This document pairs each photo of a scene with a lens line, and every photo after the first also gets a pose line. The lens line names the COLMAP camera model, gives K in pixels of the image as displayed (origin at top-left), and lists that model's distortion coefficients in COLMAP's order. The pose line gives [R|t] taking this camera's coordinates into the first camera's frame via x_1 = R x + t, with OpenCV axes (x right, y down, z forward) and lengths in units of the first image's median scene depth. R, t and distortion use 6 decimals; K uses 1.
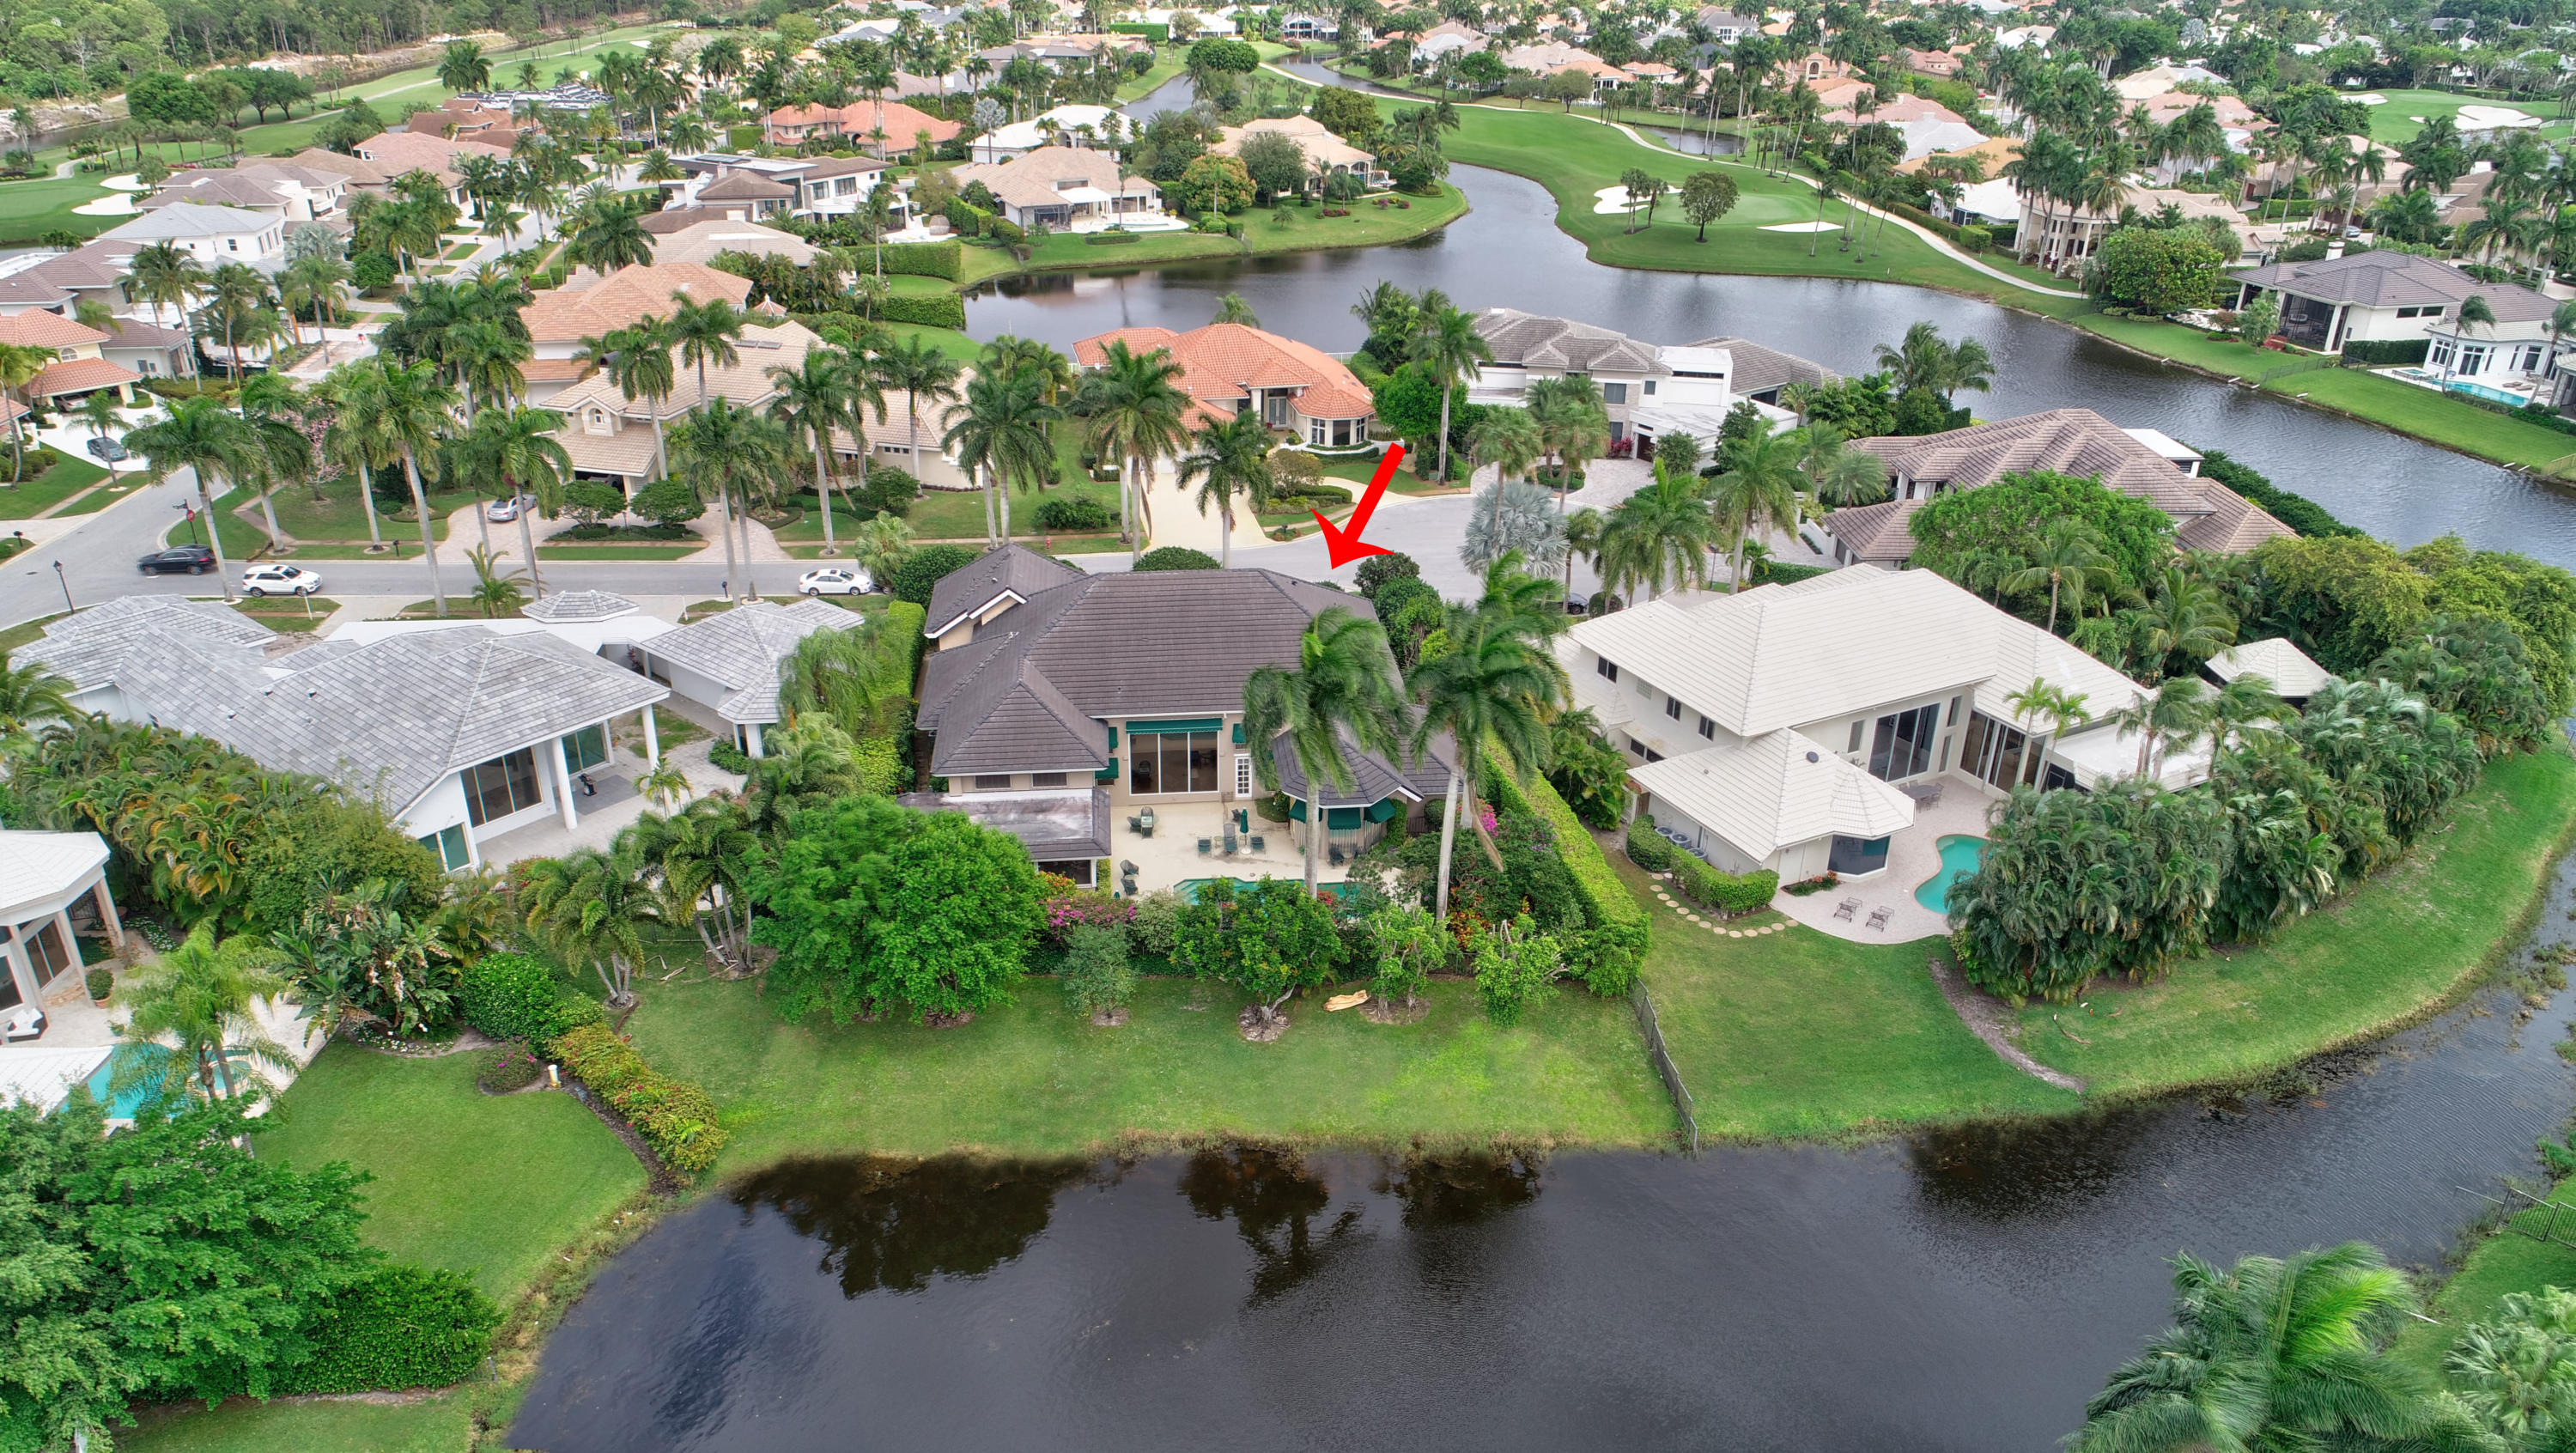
lens RADIAL K [[1827.5, 0, 1285.6], [0, 1827.5, 725.4], [0, 0, 1]] dist [0.000151, 0.000130]
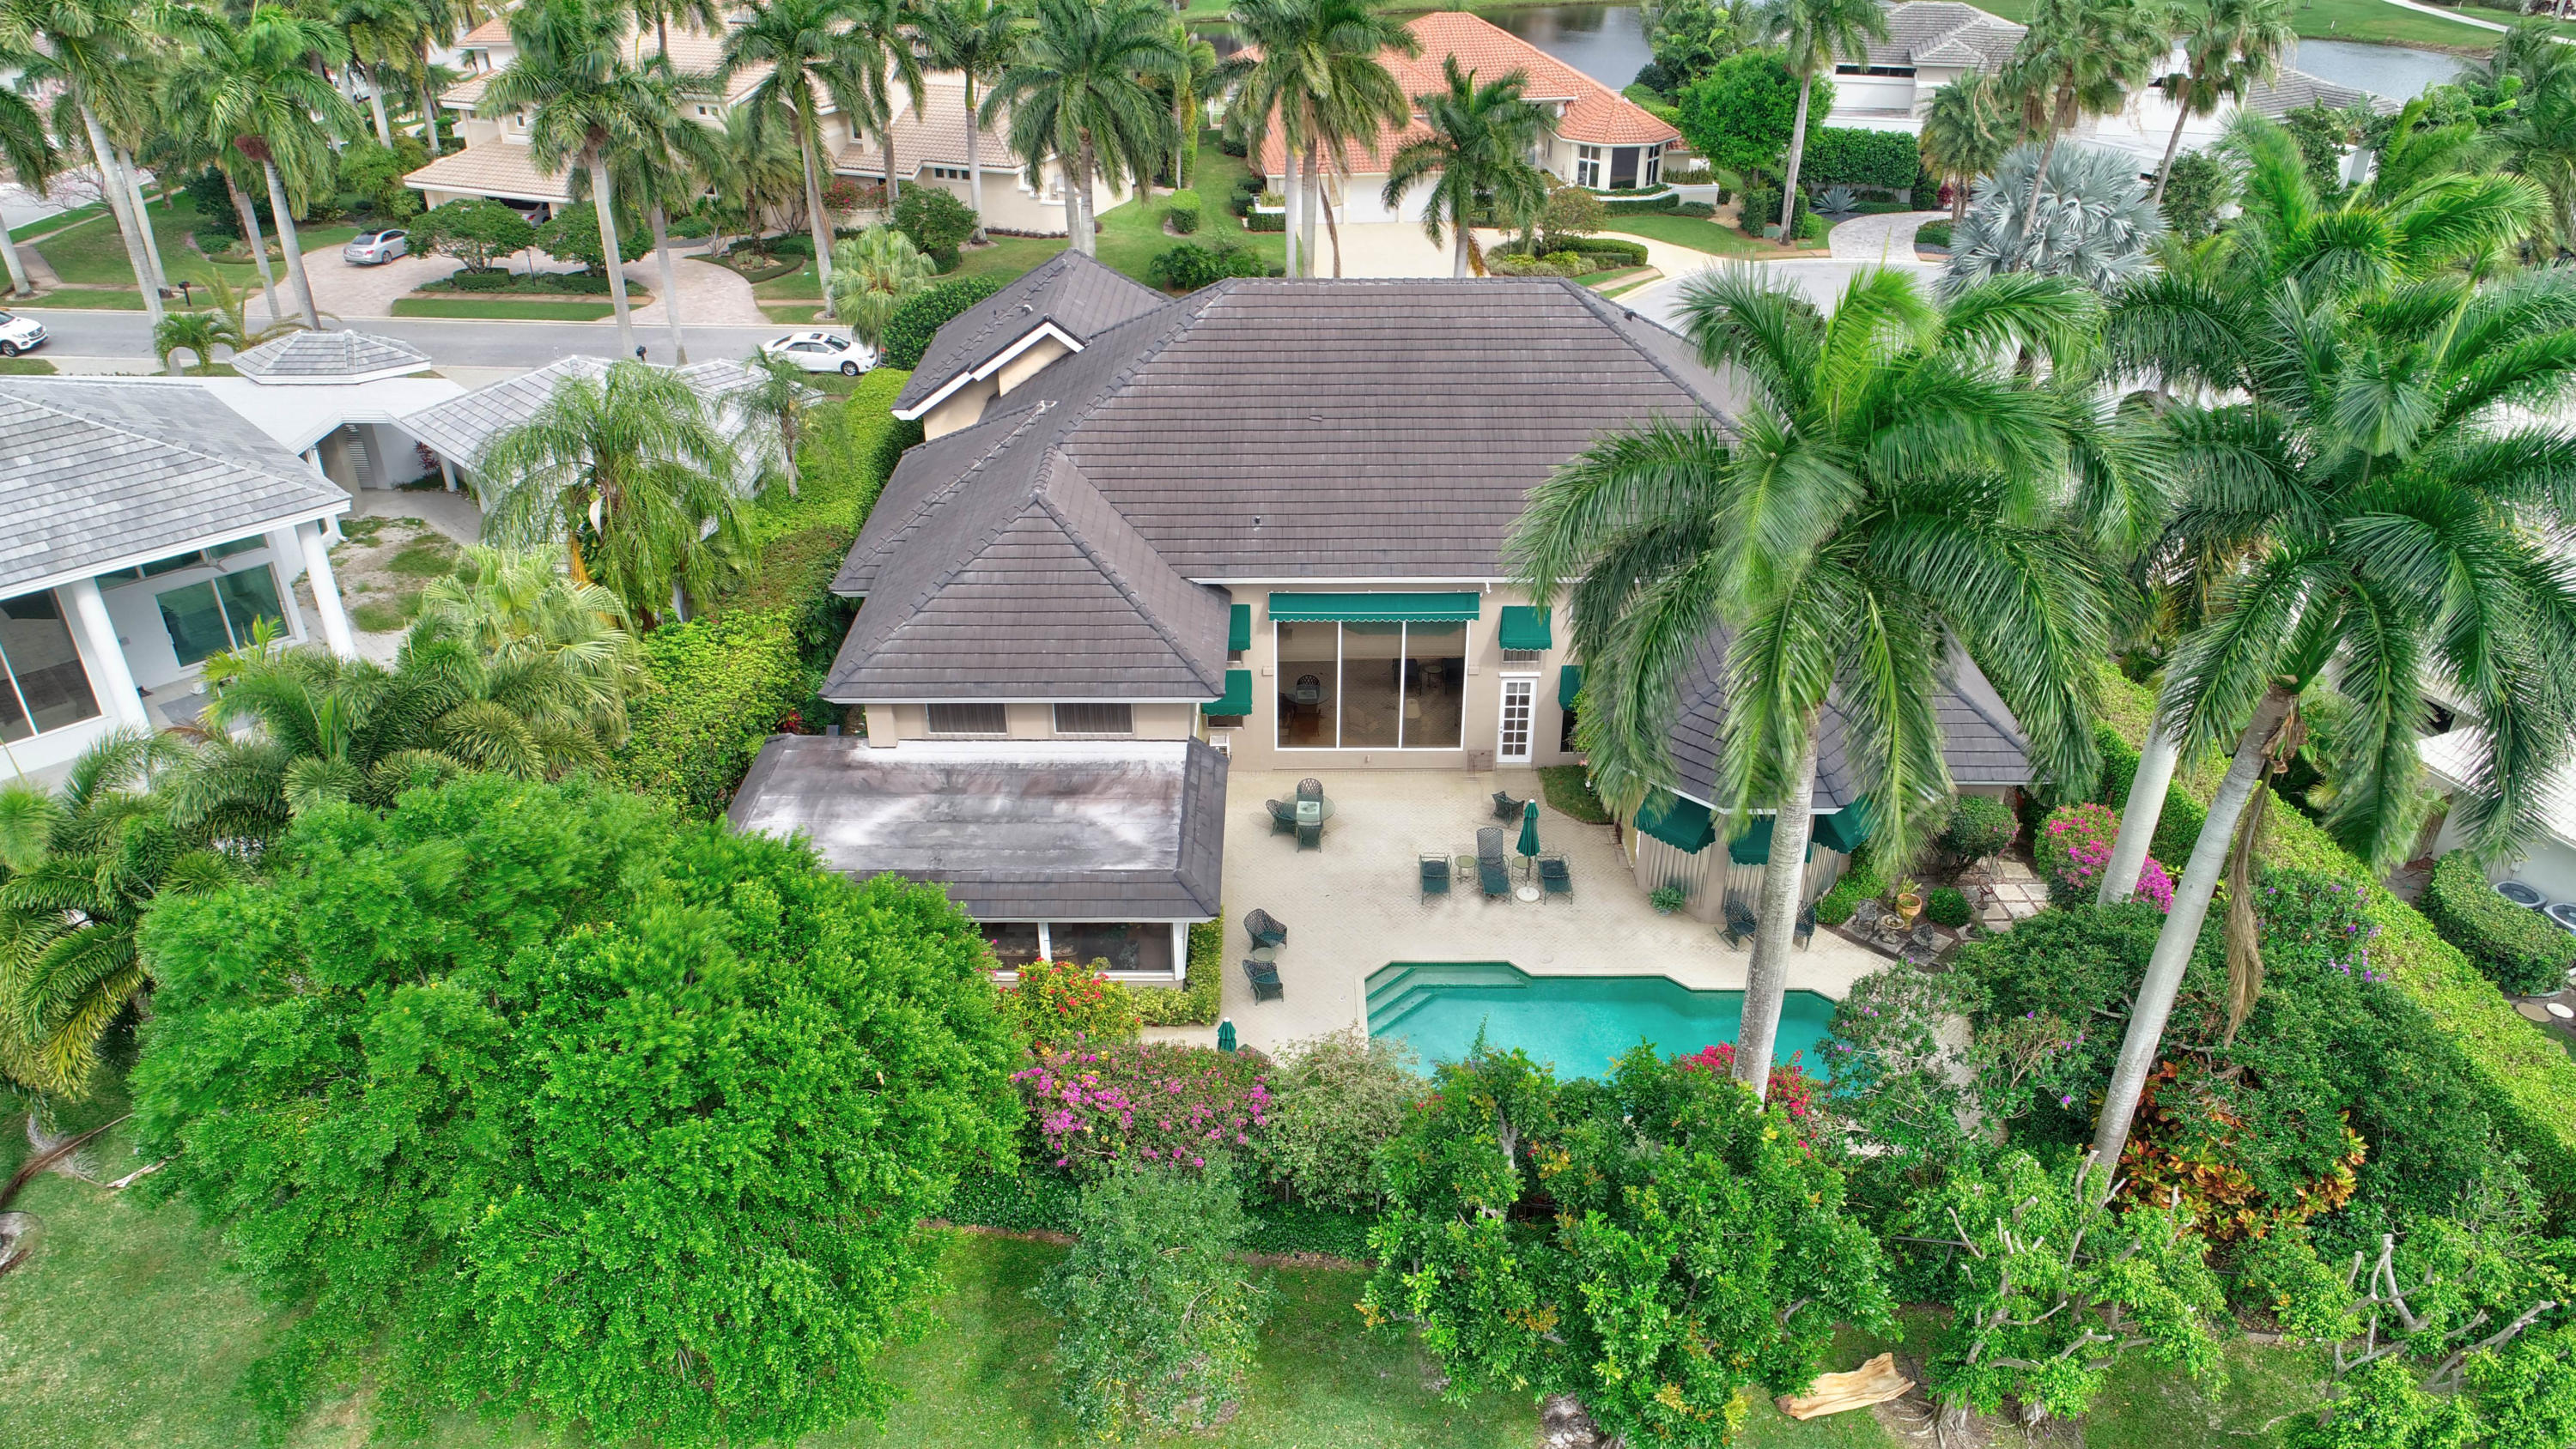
lens RADIAL K [[1806.9, 0, 1287.9], [0, 1806.9, 725.8], [0, 0, 1]] dist [-0.045489, 0.000305]
pose [[0.995464, 0.041842, -0.085447, -0.042058], [-0.036074, 0.997035, 0.067976, 0.000311], [0.088038, -0.064586, 0.994021, 0.534717]]
